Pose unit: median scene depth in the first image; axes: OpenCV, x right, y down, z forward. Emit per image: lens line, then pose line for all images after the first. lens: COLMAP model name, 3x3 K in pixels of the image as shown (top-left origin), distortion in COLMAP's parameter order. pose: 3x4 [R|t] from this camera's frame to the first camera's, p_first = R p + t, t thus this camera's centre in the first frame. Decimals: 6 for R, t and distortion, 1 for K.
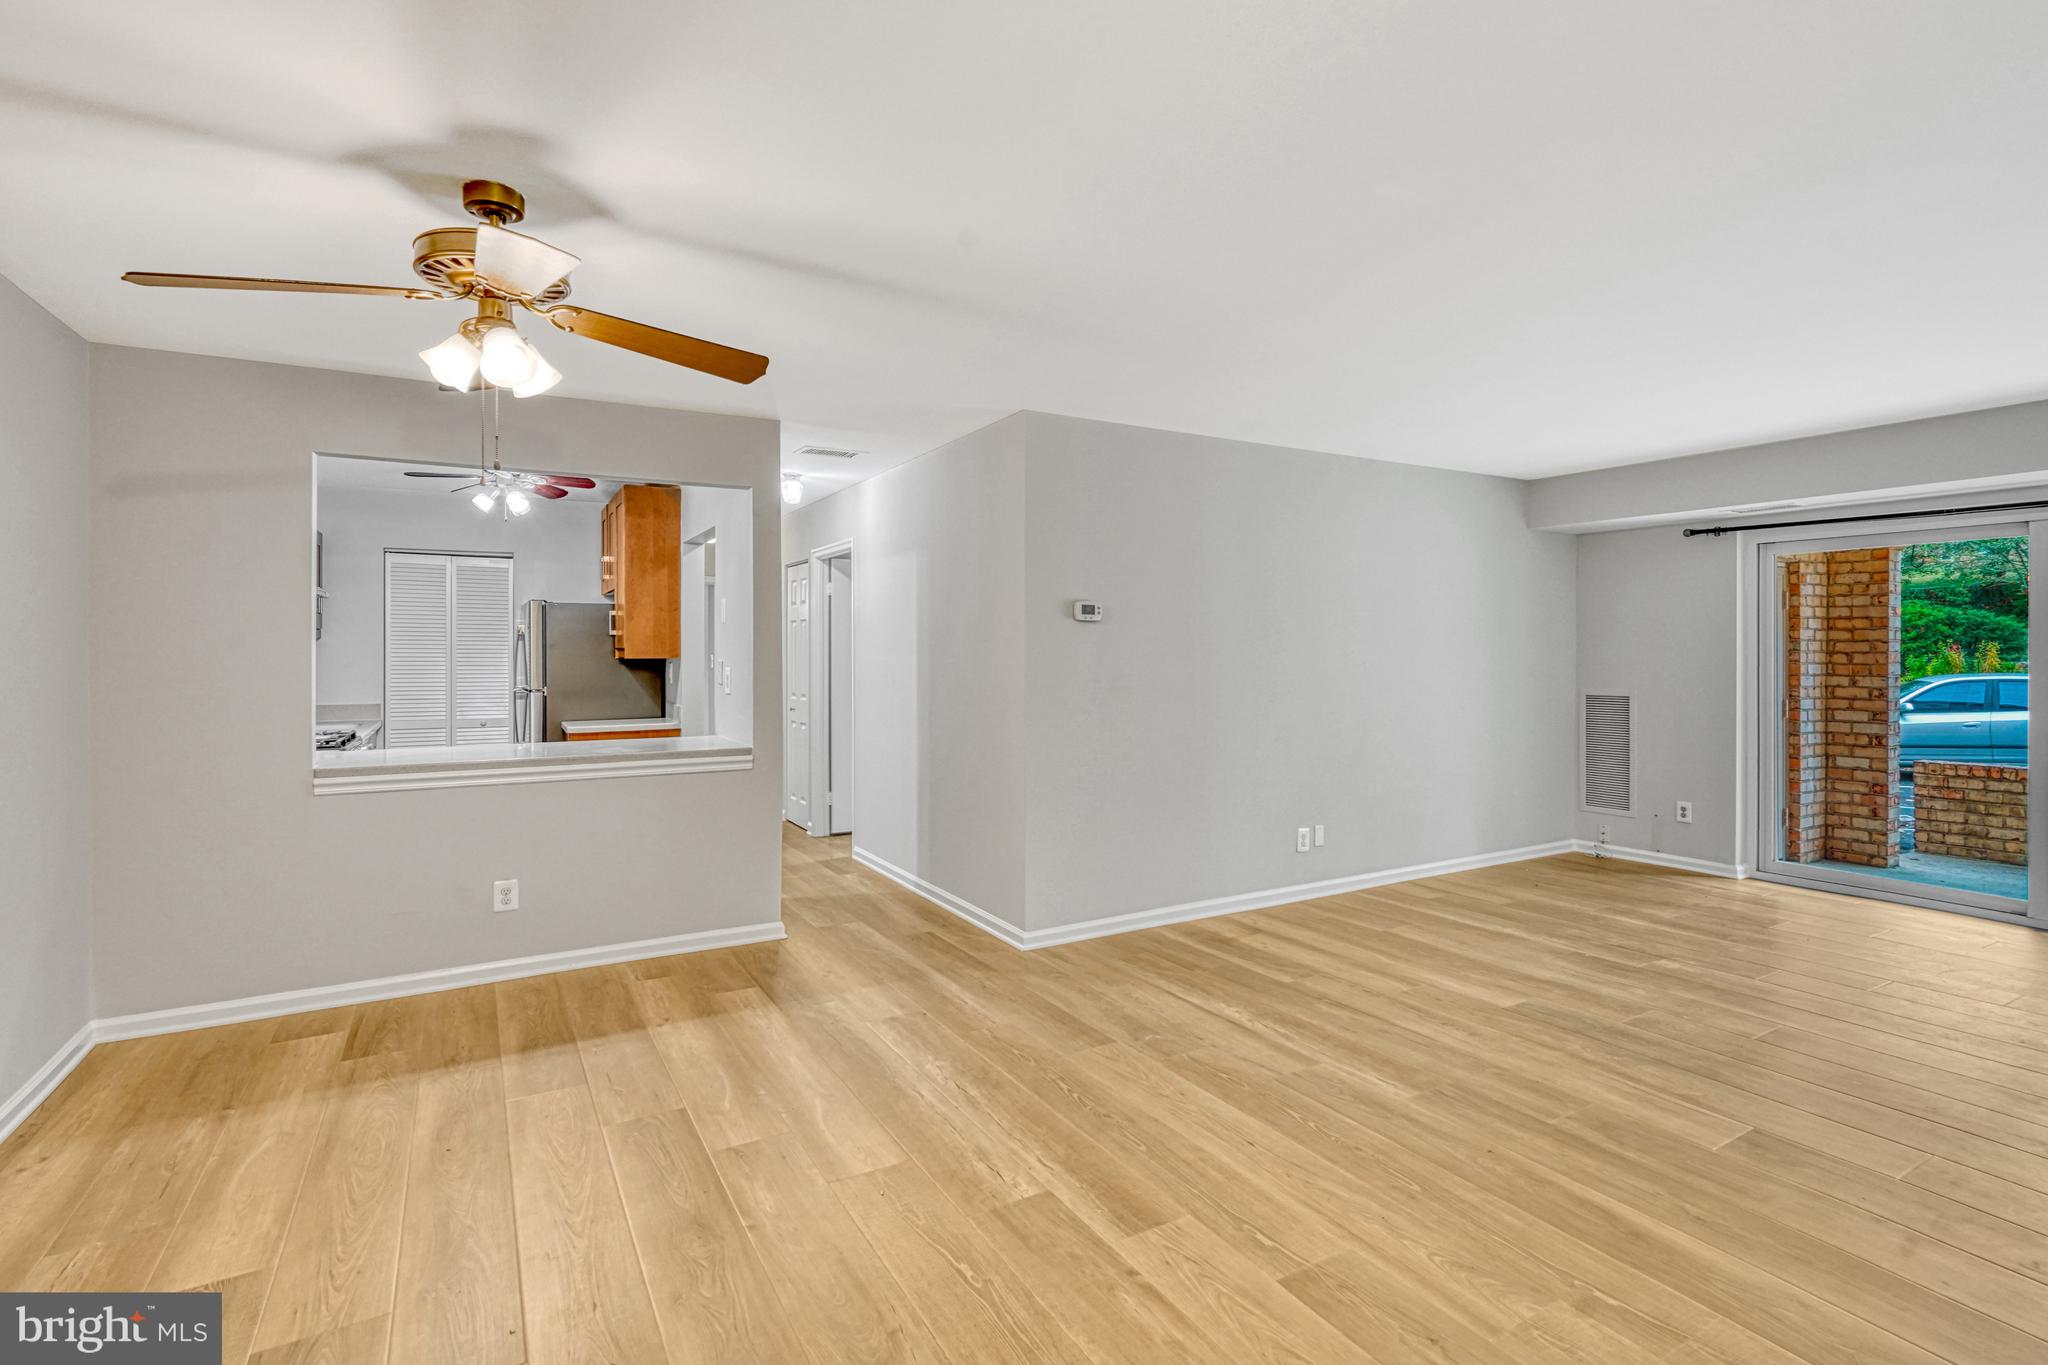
lens RADIAL K [[948.9, 0, 1007.7], [0, 948.9, 642.0], [0, 0, 1]] dist [-0.000447, -0.000454]
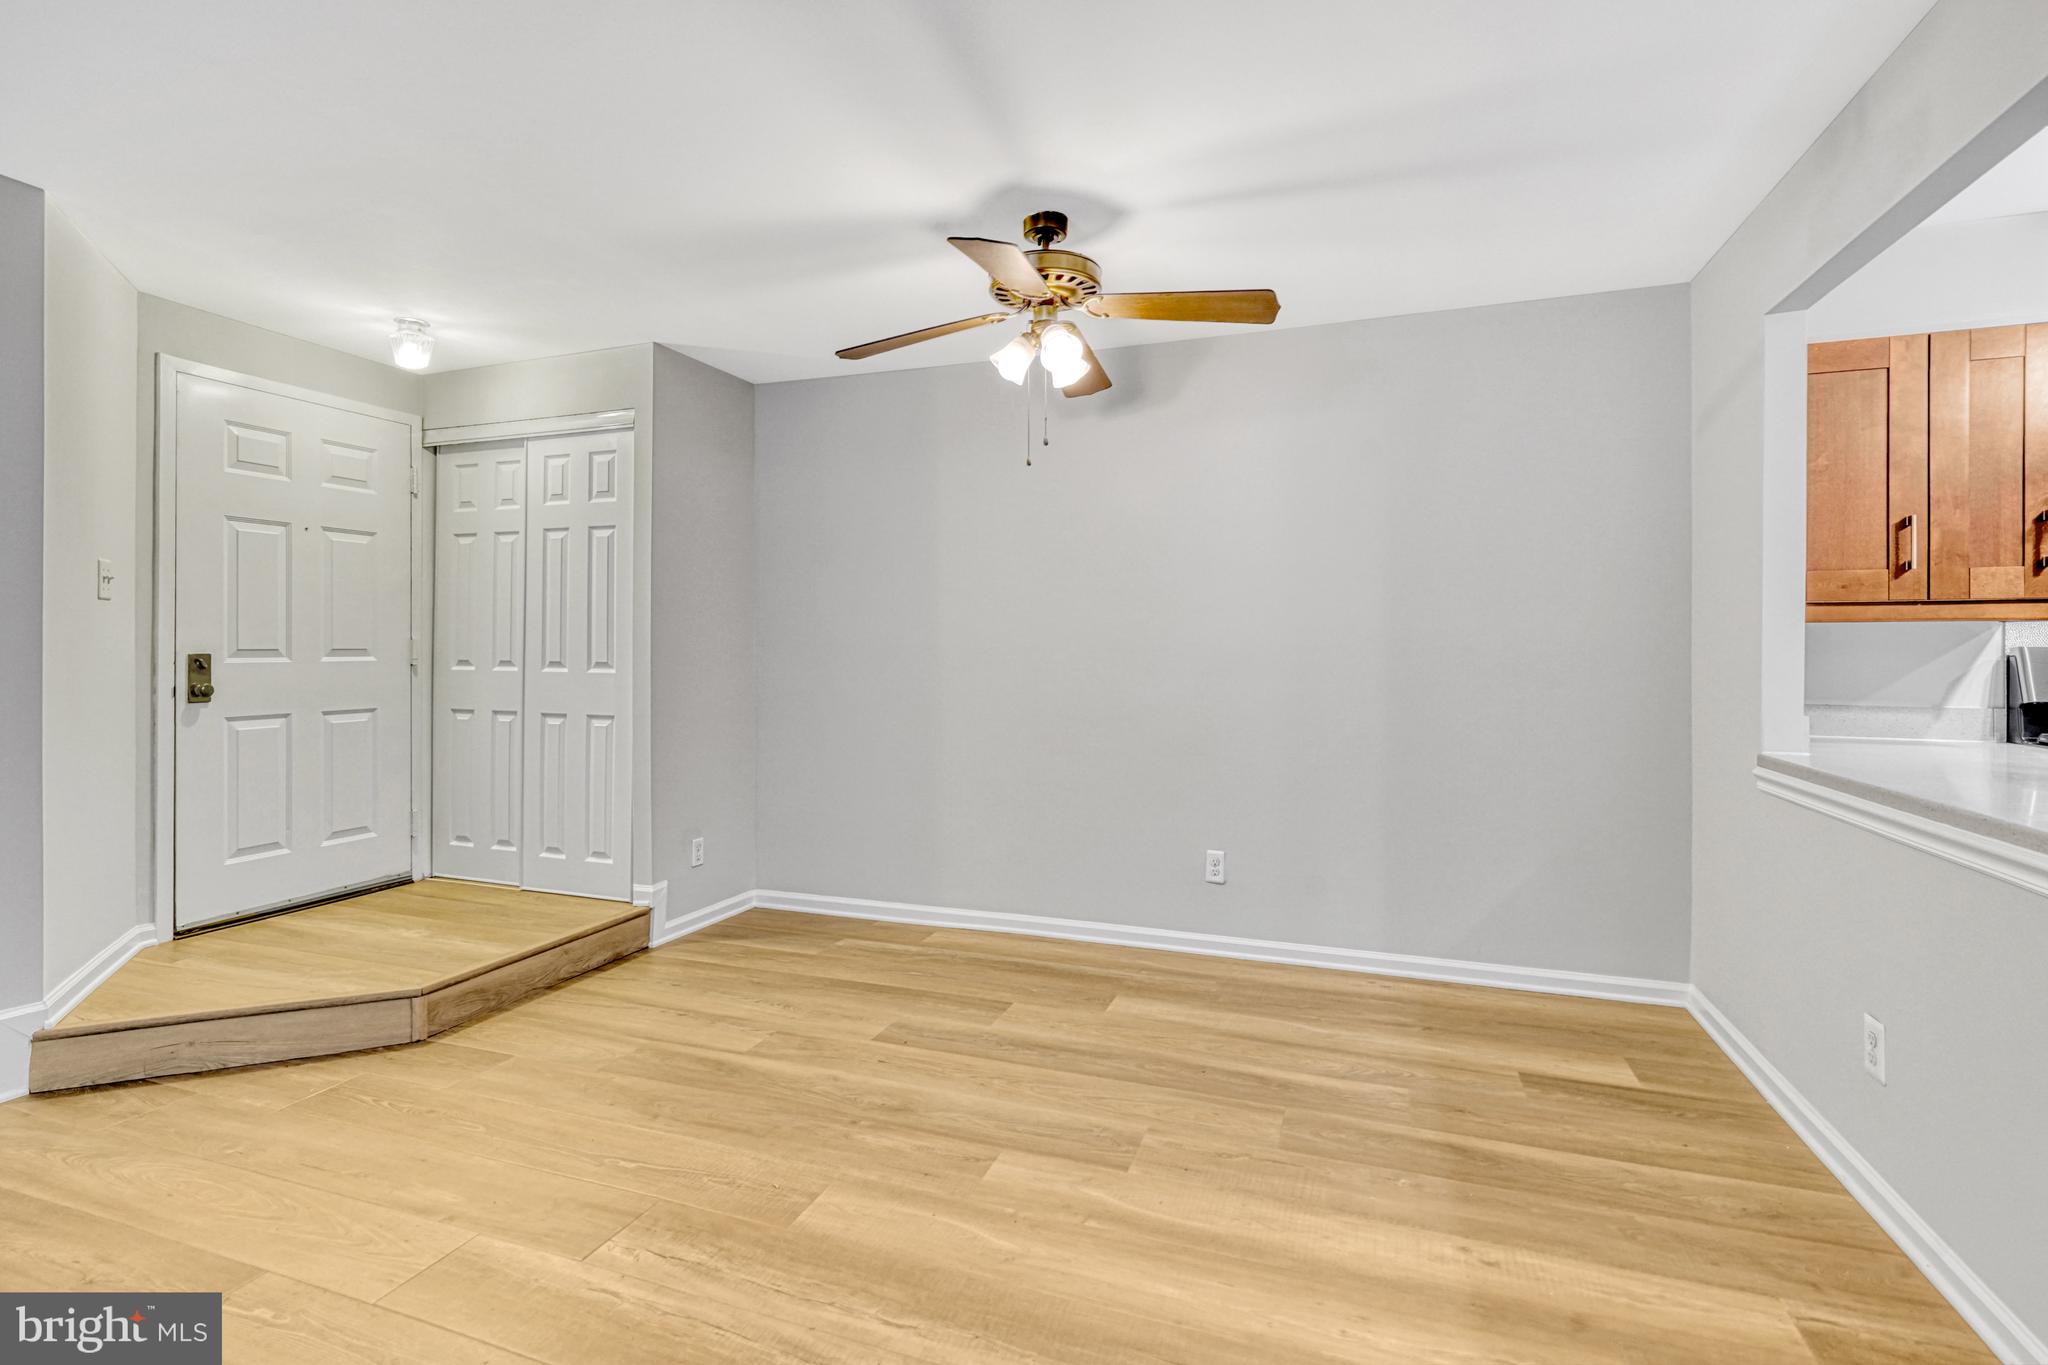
lens RADIAL K [[984.8, 0, 994.3], [0, 984.8, 648.3], [0, 0, 1]] dist [0.000553, -0.001218]
pose [[-0.769428, 0.000931, -0.638732, 0.227722], [0.004537, 0.999982, -0.004007, 0.065100], [0.638717, -0.005981, -0.769419, 1.410705]]
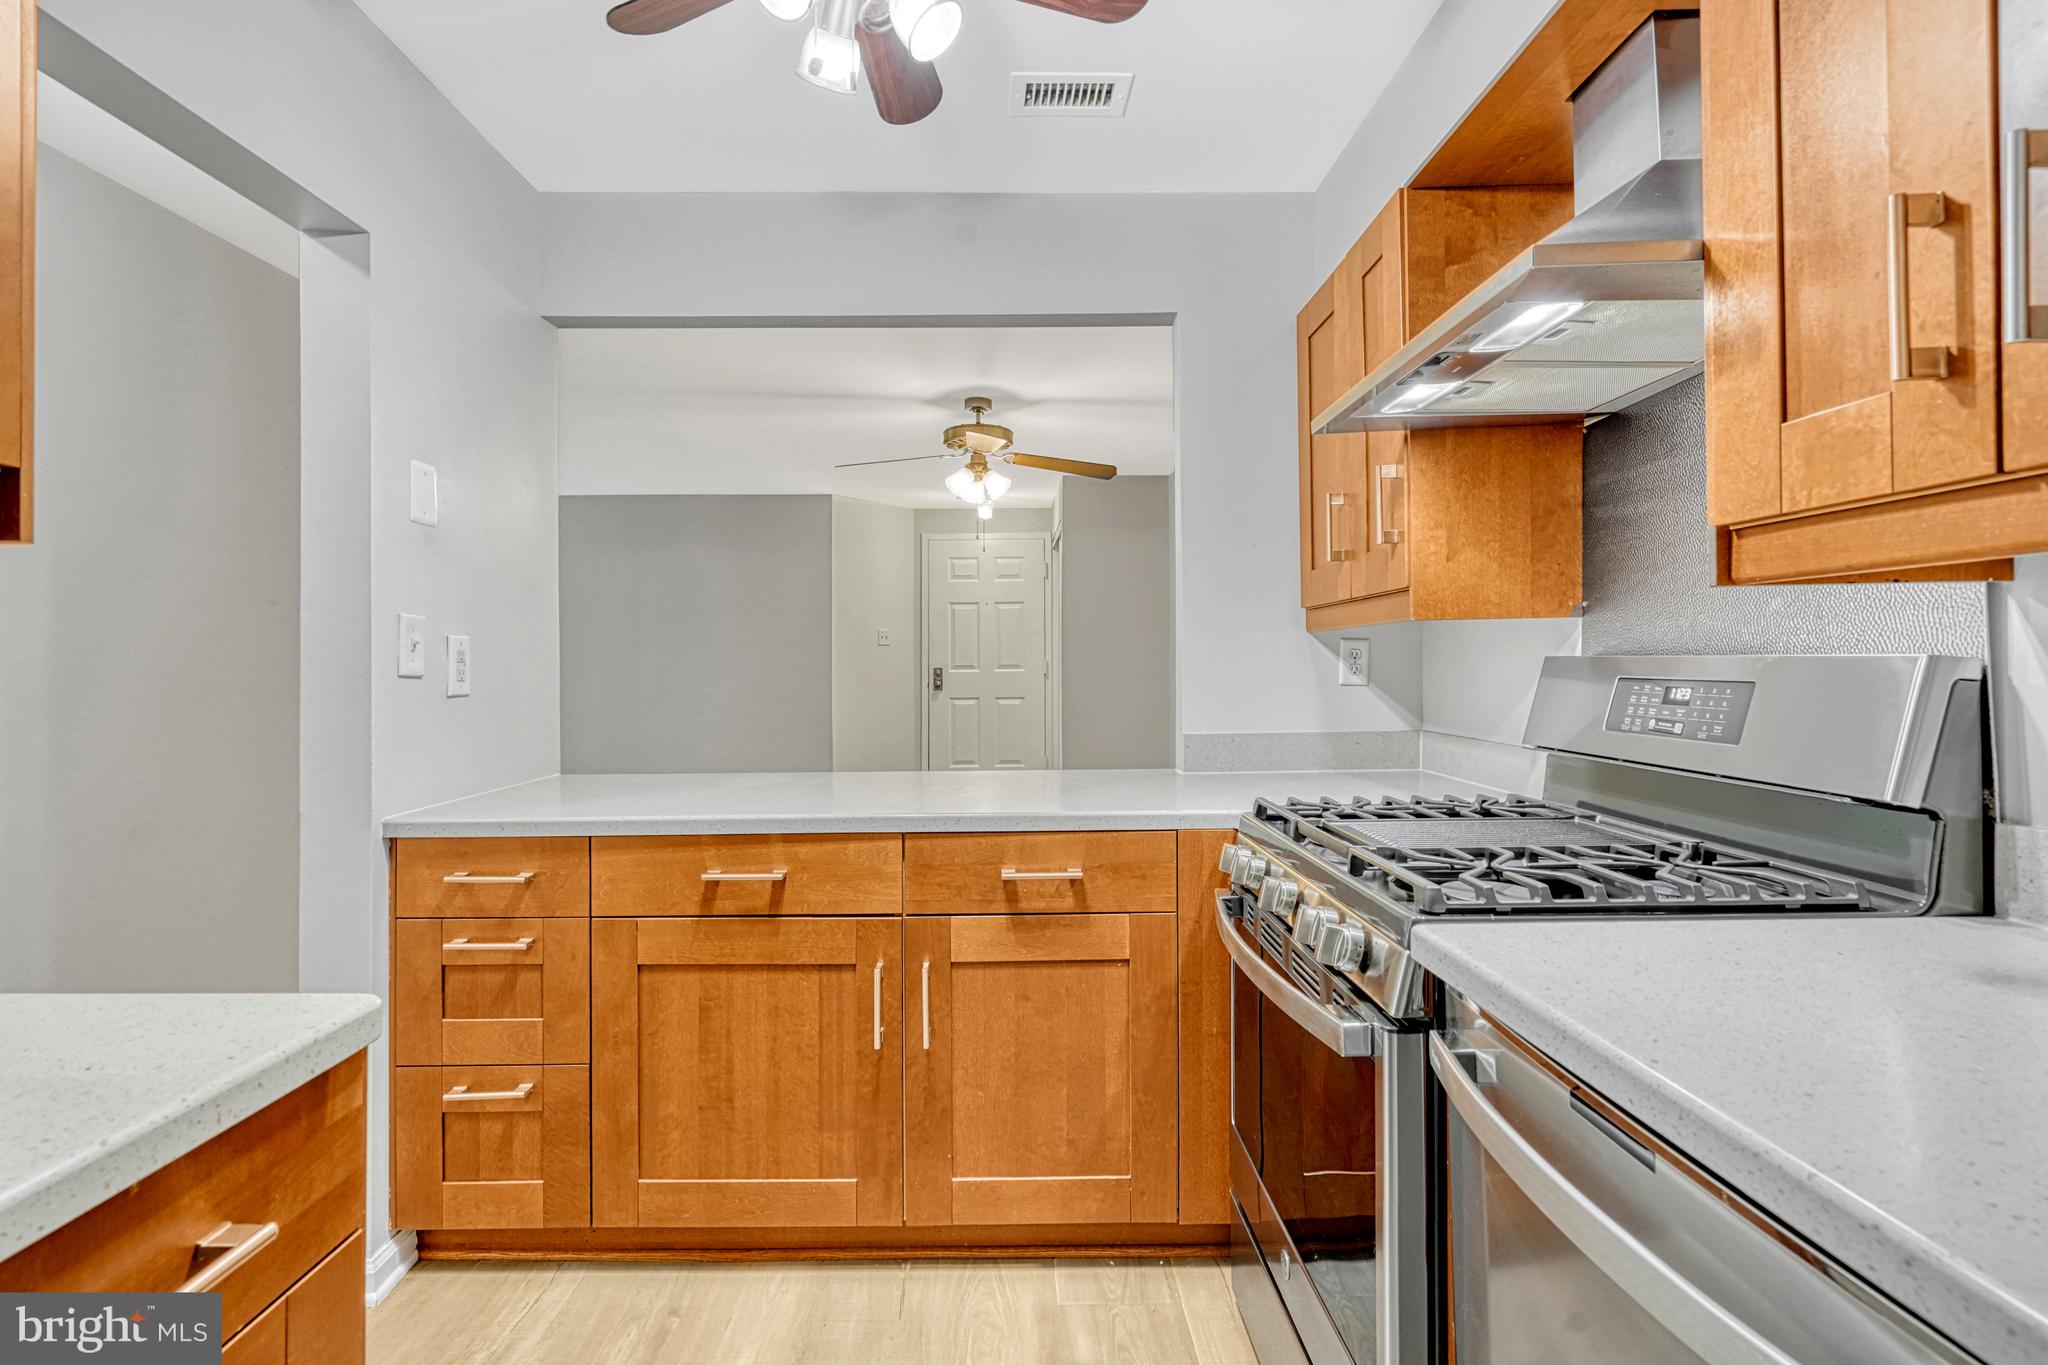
lens RADIAL K [[963.4, 0, 1030.9], [0, 963.4, 660.3], [0, 0, 1]] dist [-0.000029, -0.000187]
pose [[-0.885833, 0.009908, 0.463899, -1.139699], [0.005754, 0.999930, -0.010370, 0.070477], [-0.463969, -0.006517, -0.885828, 1.986065]]
